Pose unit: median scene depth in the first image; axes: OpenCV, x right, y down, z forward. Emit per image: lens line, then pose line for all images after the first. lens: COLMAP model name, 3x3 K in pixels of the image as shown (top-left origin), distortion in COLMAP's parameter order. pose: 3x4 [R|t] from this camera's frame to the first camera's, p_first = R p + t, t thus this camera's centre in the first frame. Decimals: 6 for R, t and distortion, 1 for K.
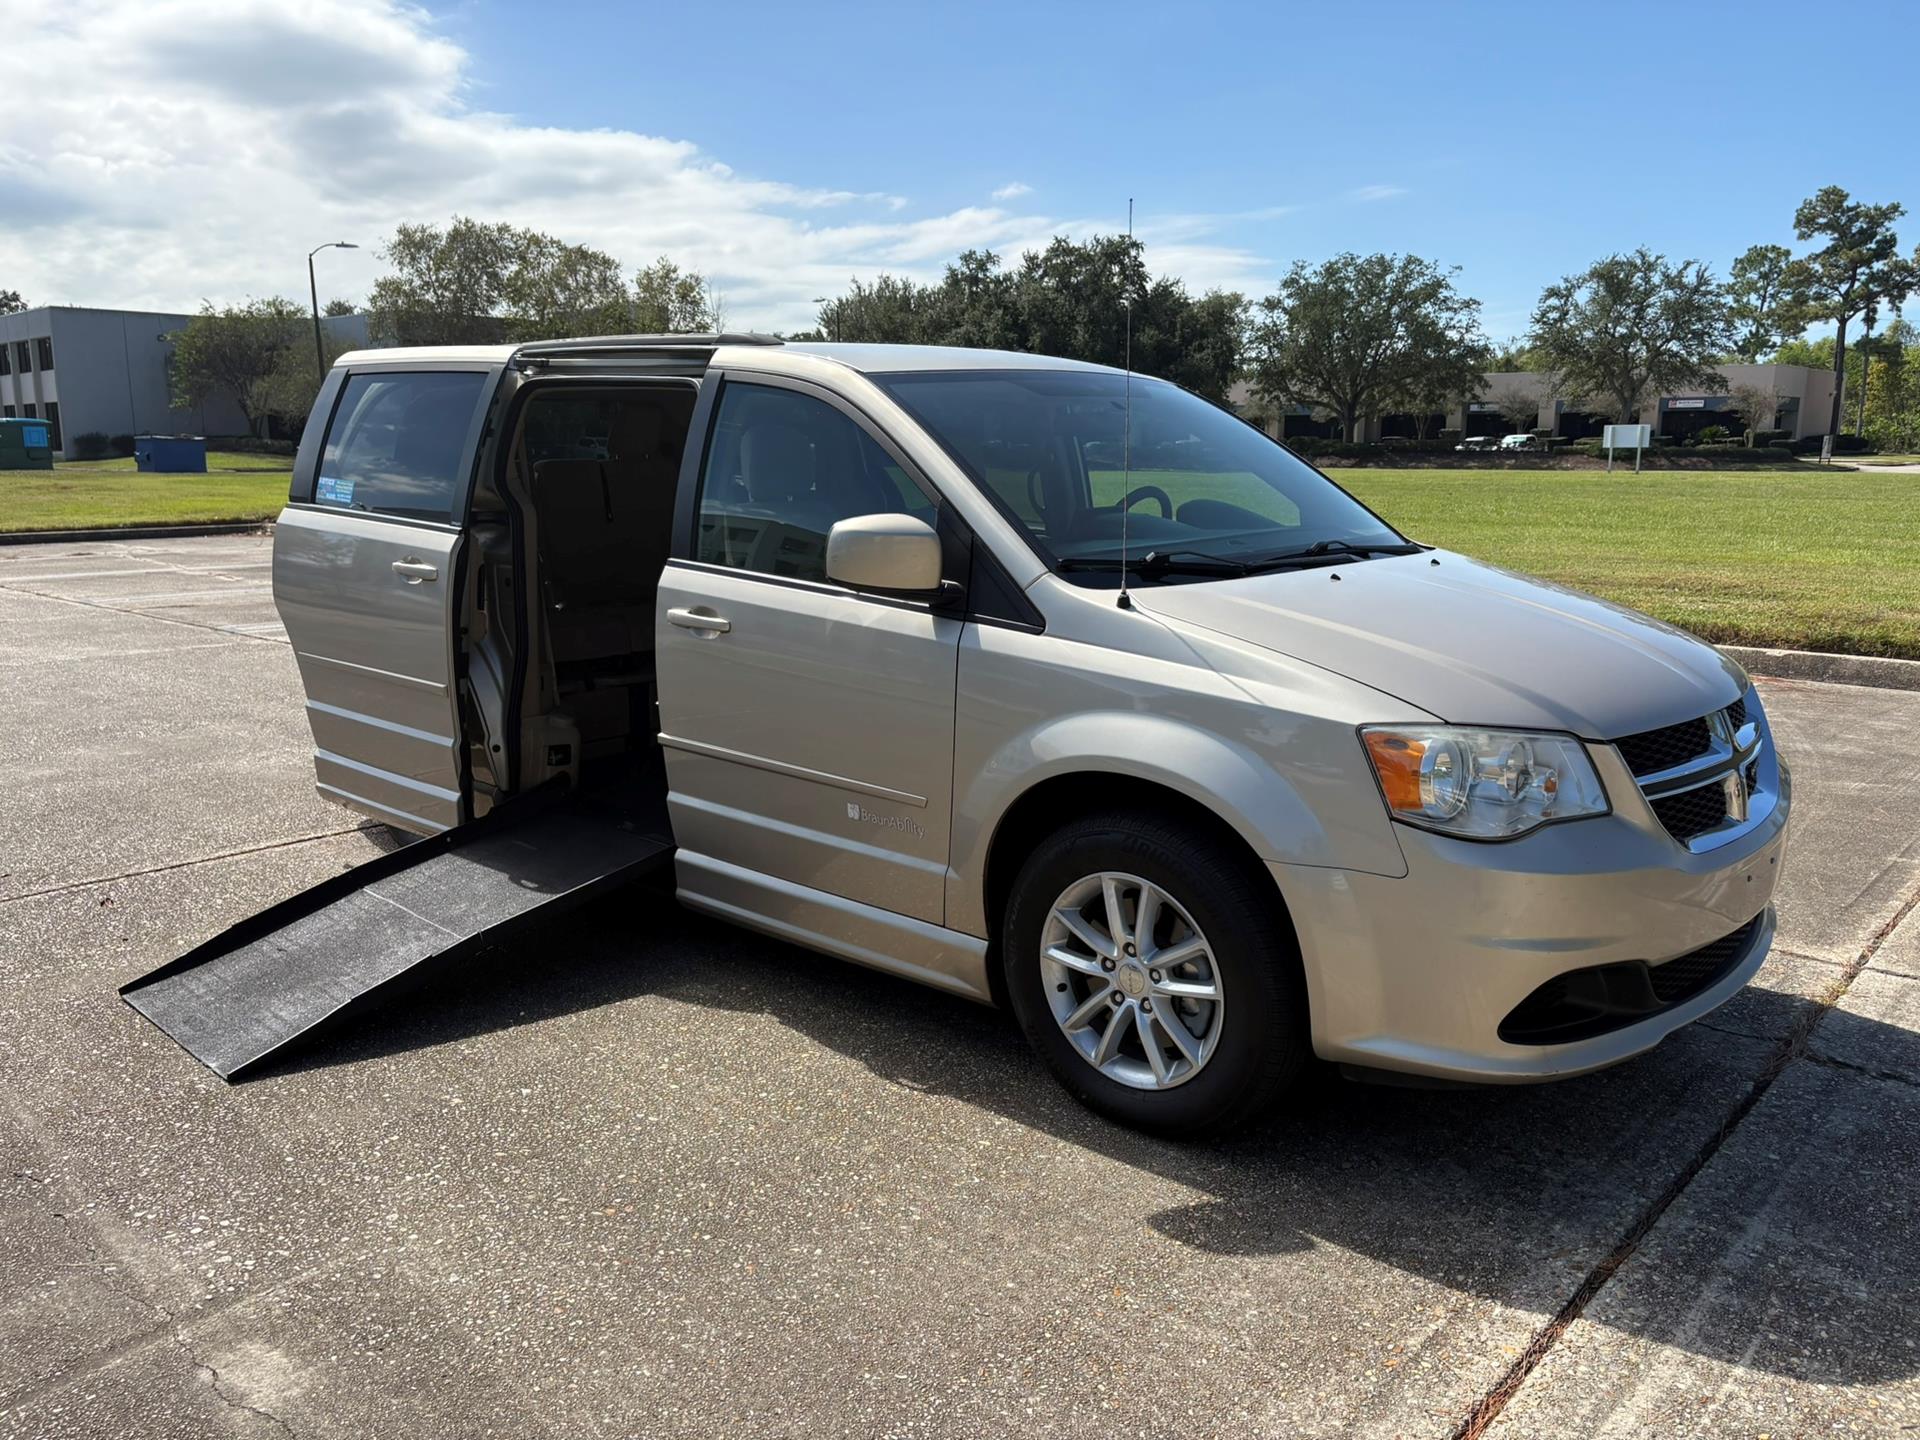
lens RADIAL K [[1453.7, 0, 947.9], [0, 1453.7, 721.9], [0, 0, 1]] dist [0.050416, -0.054115]
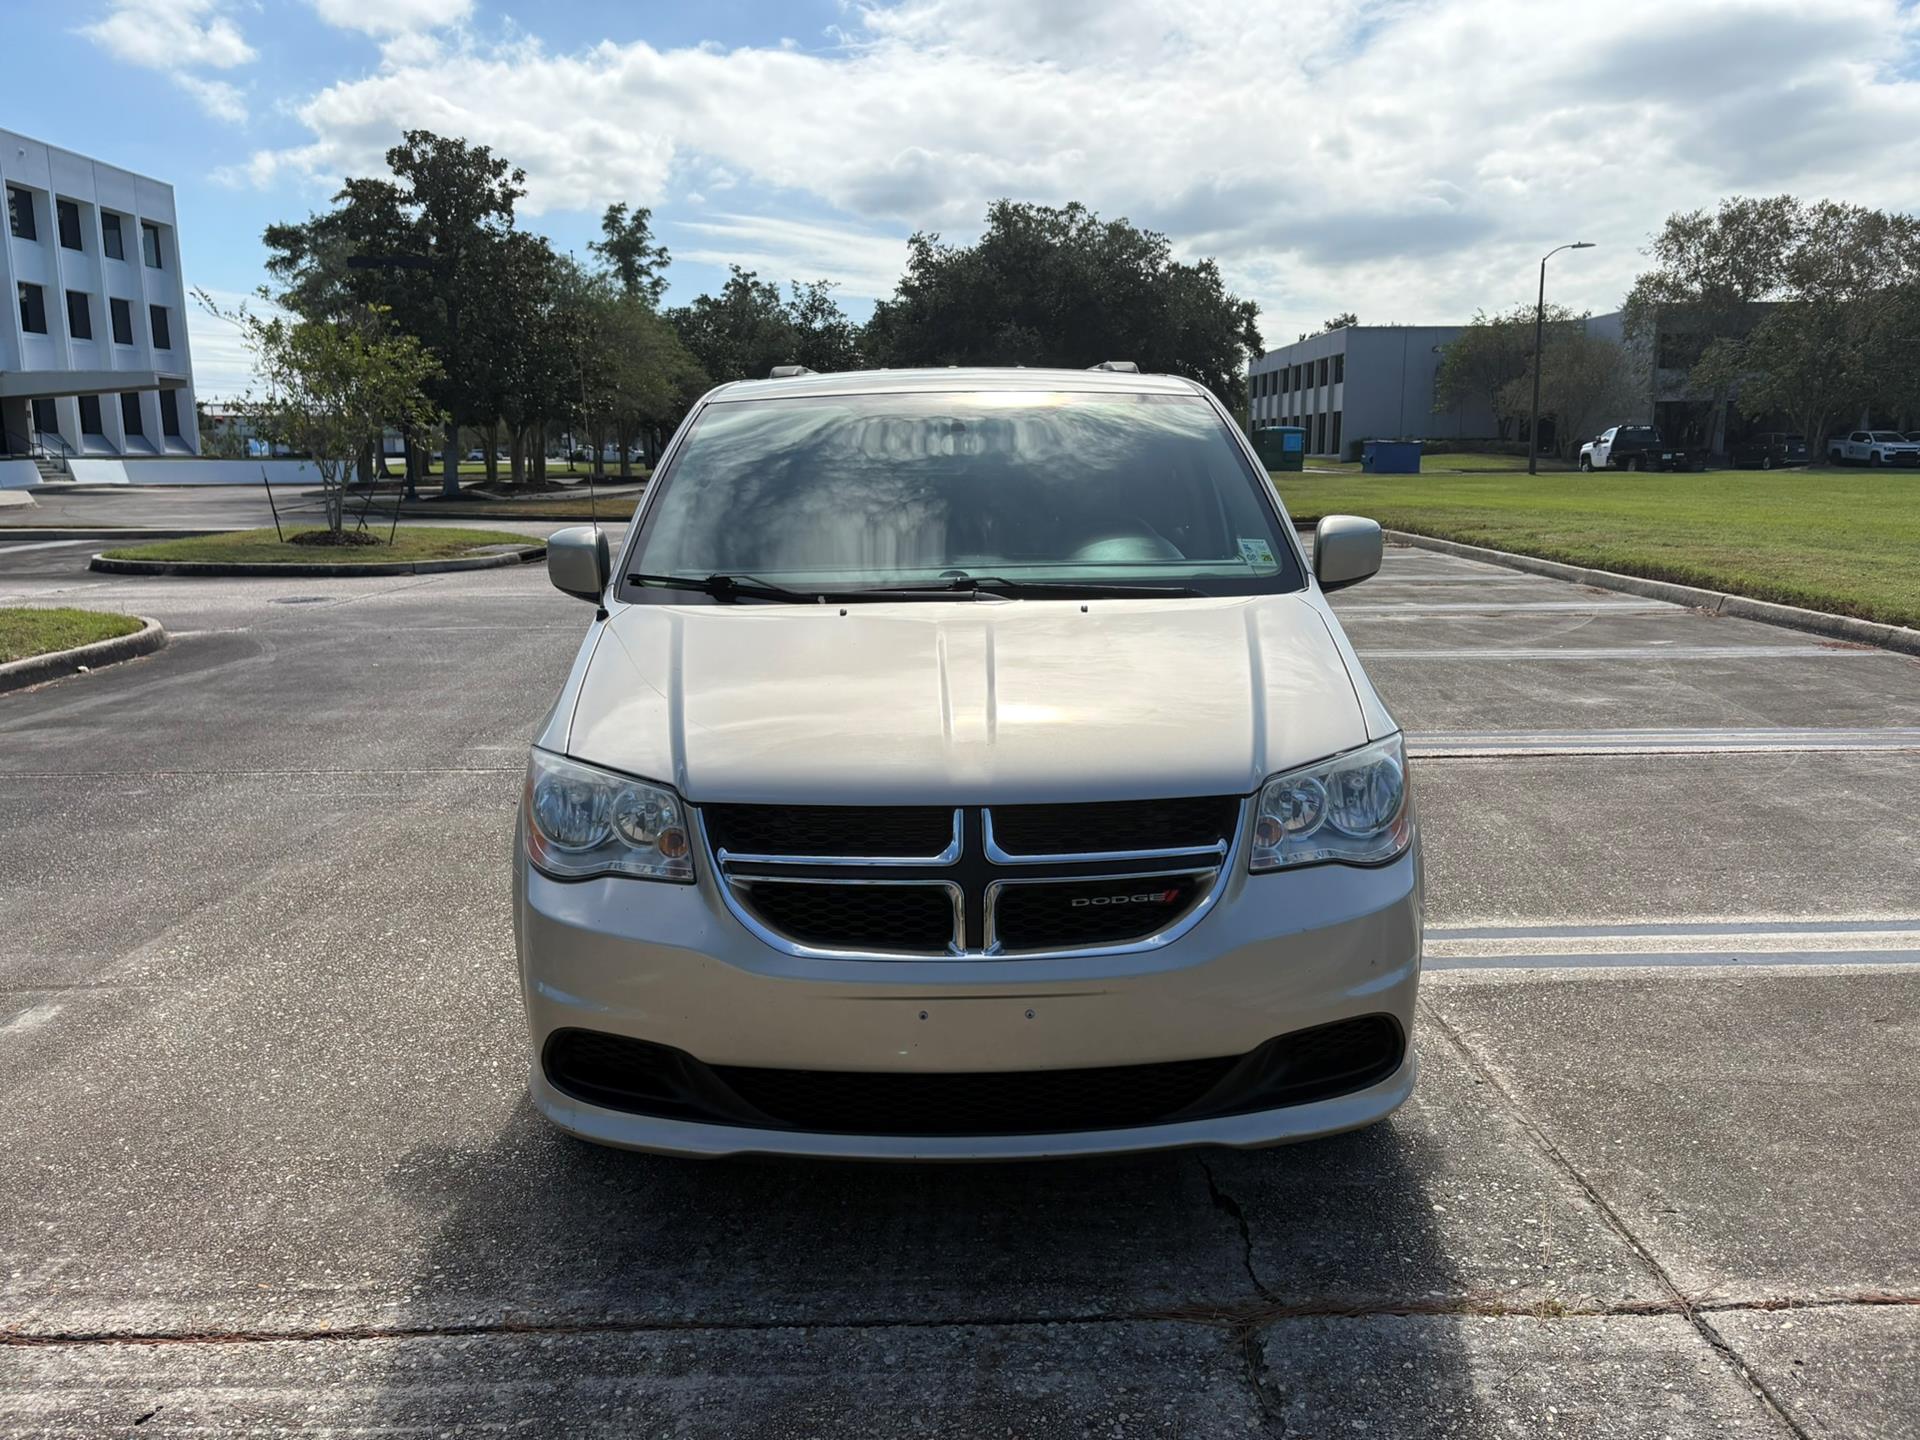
lens RADIAL K [[1453.7, 0, 961.7], [0, 1453.7, 719.2], [0, 0, 1]] dist [0.050416, -0.054115]
pose [[0.677752, 0.127798, -0.724099, 0.327949], [-0.128577, 0.990205, 0.054416, -0.029346], [0.723961, 0.056221, 0.687546, 0.133428]]
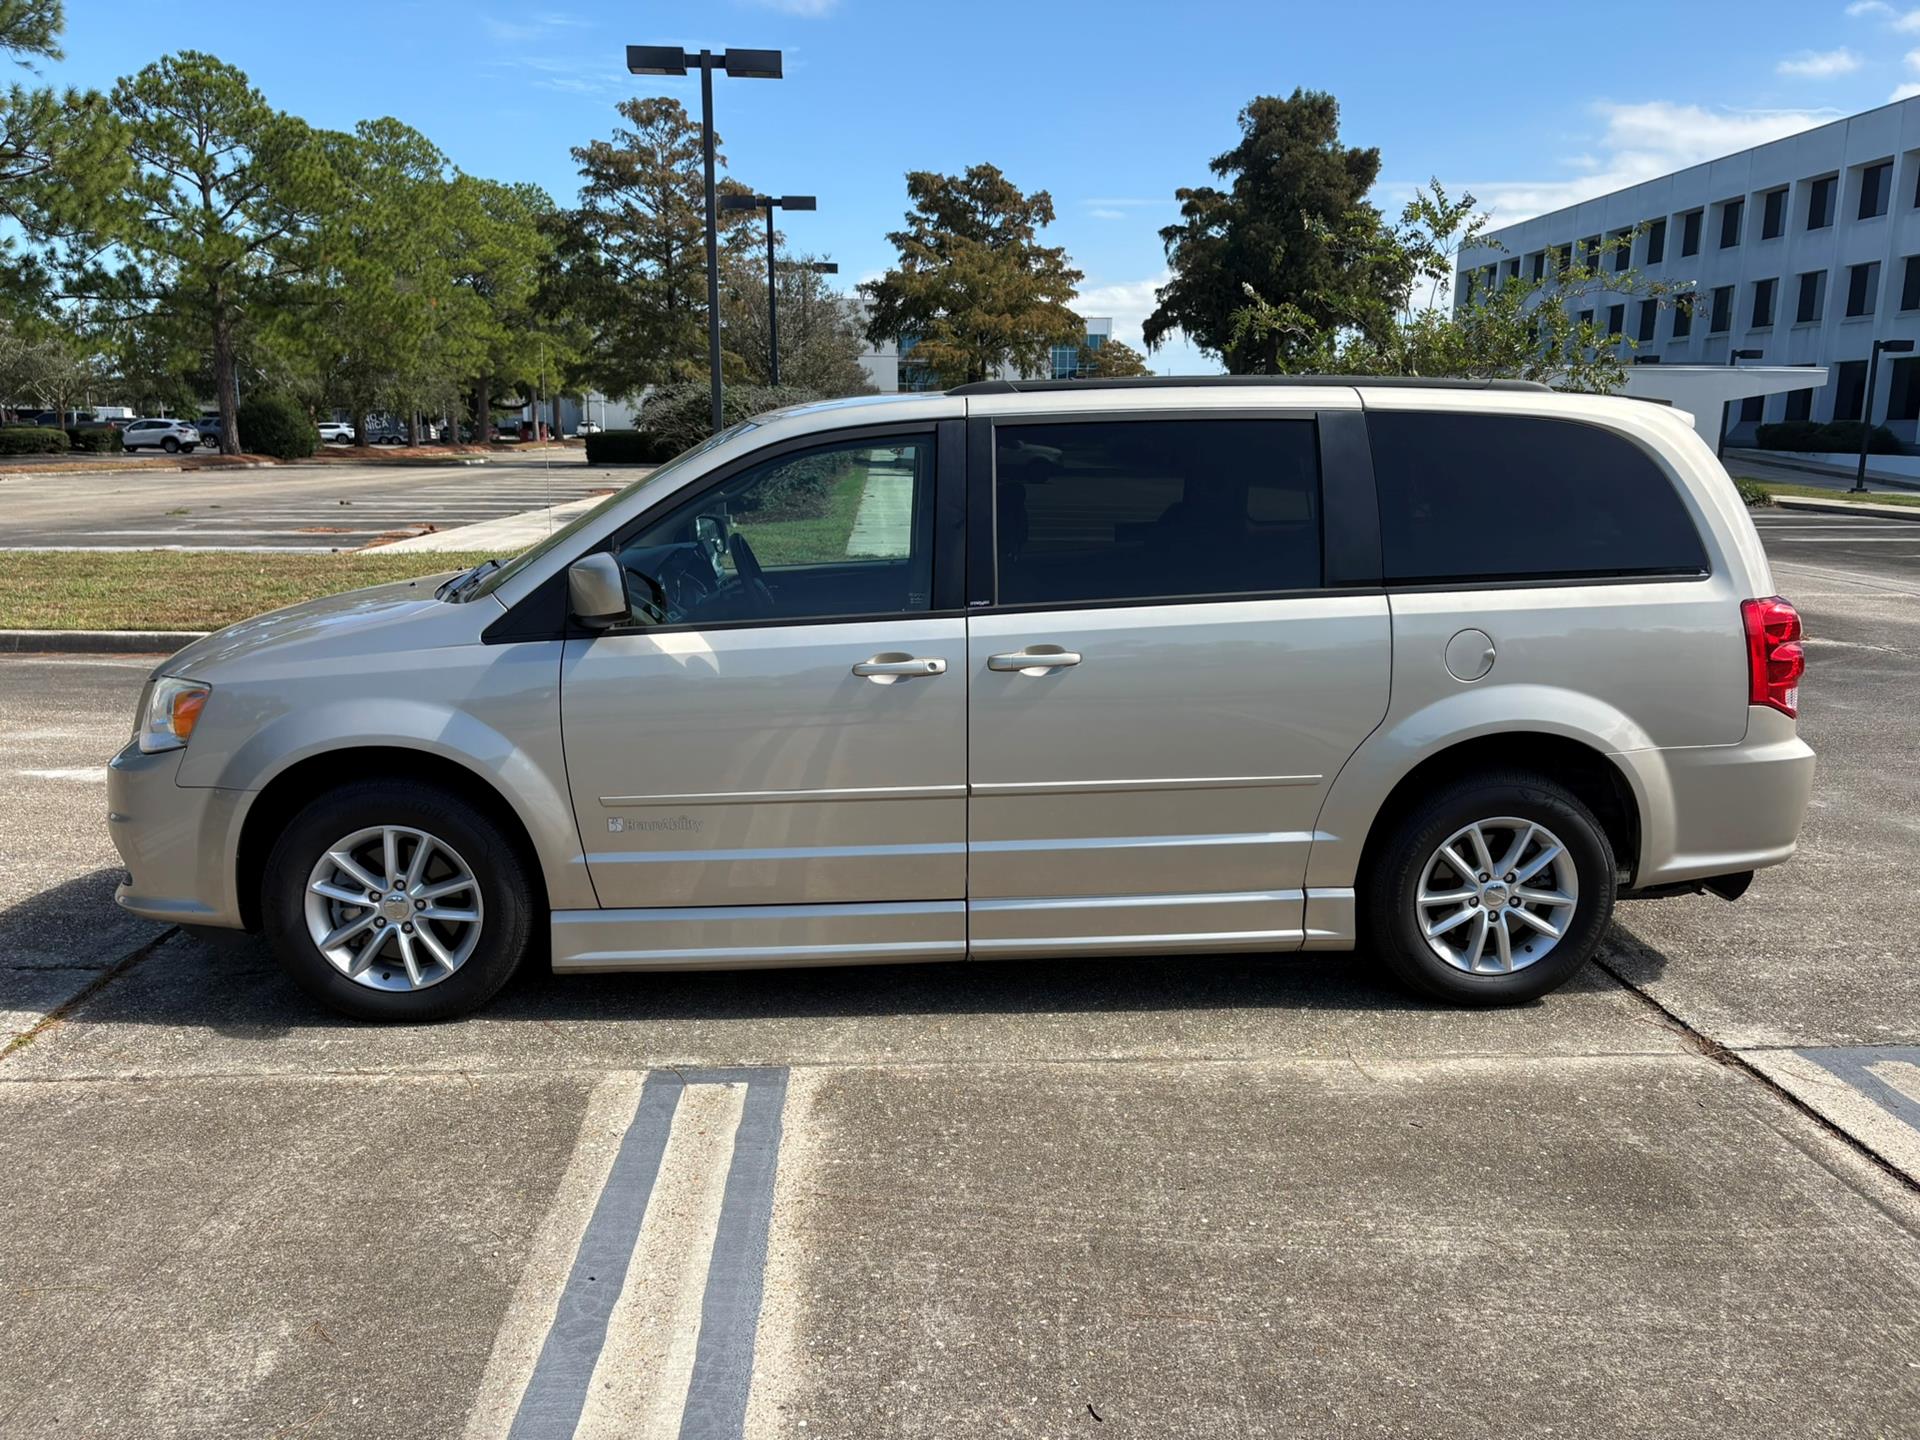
lens RADIAL K [[1453.7, 0, 958.5], [0, 1453.7, 706.8], [0, 0, 1]] dist [0.050416, -0.054115]
pose [[-0.697854, 0.124661, -0.705308, 0.316905], [-0.144213, 0.940114, 0.308850, -0.161174], [0.701572, 0.317247, -0.638084, 0.759378]]
